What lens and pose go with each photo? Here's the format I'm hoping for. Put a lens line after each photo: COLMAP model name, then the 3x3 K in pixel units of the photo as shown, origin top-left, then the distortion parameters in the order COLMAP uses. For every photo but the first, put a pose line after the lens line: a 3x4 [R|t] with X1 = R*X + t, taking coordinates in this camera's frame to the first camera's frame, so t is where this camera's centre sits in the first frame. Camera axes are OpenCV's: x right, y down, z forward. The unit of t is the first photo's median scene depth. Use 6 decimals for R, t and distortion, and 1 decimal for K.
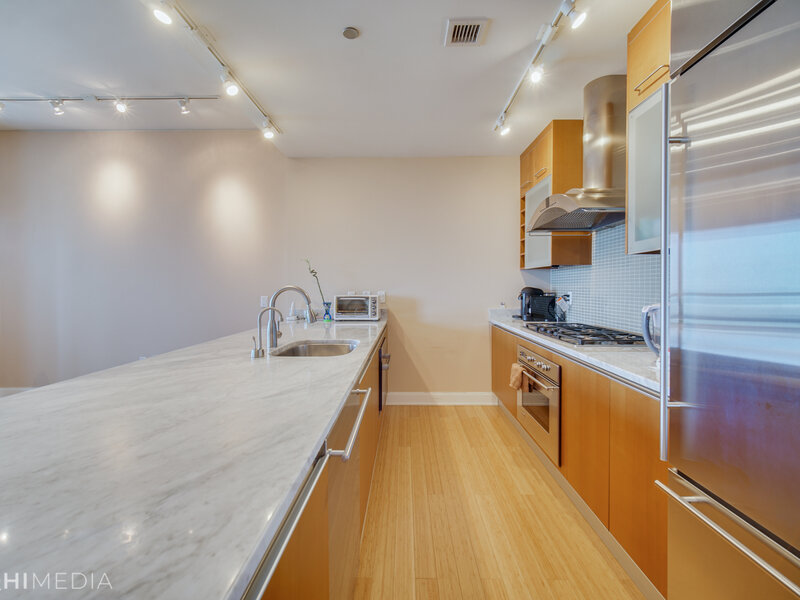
lens RADIAL K [[367.4, 0, 401.8], [0, 367.4, 285.0], [0, 0, 1]] dist [-0.003080, -0.000119]
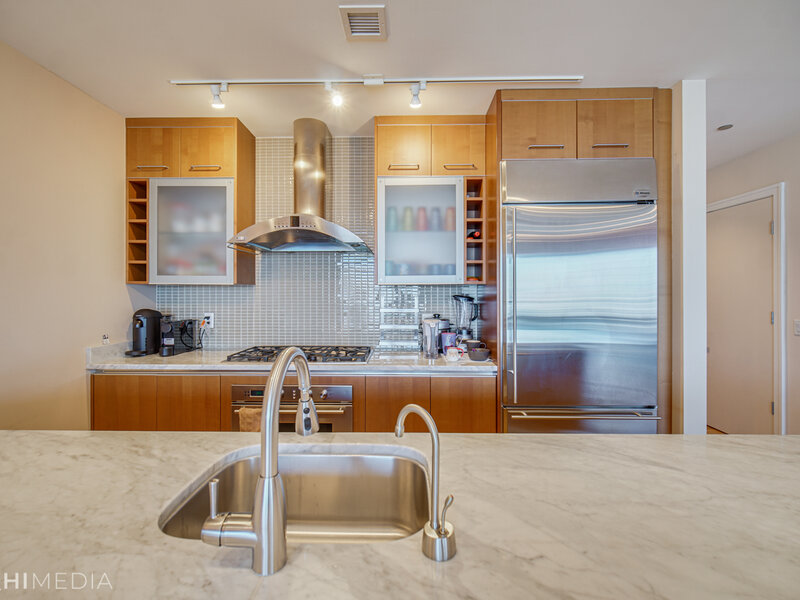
lens RADIAL K [[367.4, 0, 401.8], [0, 367.4, 285.0], [0, 0, 1]] dist [-0.003080, -0.000119]
pose [[0.004809, 0.011277, 0.999925, -0.408015], [0.003898, 0.999929, -0.011296, -0.035802], [-0.999981, 0.003952, 0.004764, 0.546977]]
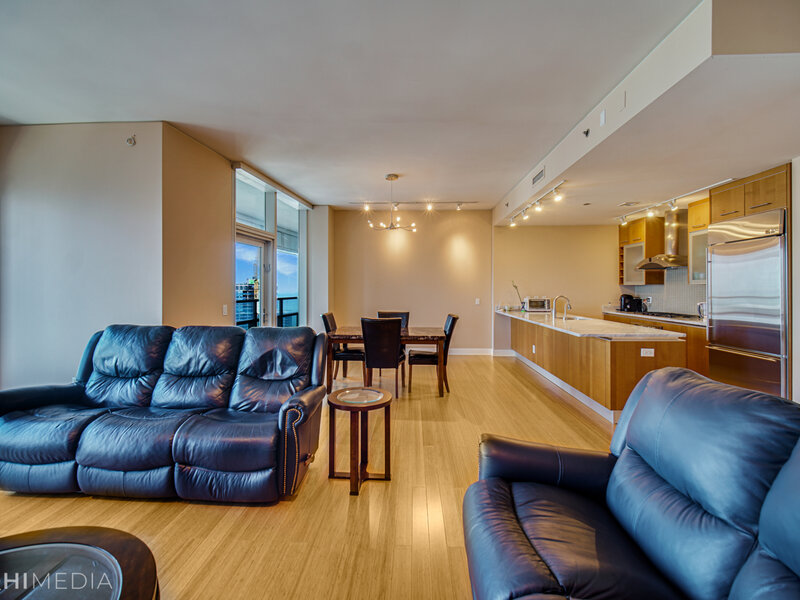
lens RADIAL K [[367.4, 0, 401.8], [0, 367.4, 285.0], [0, 0, 1]] dist [-0.003080, -0.000119]
pose [[0.999739, 0.000172, -0.022825, -0.850951], [-0.000235, 0.999996, -0.002758, -0.041539], [0.022824, 0.002762, 0.999736, -1.035489]]
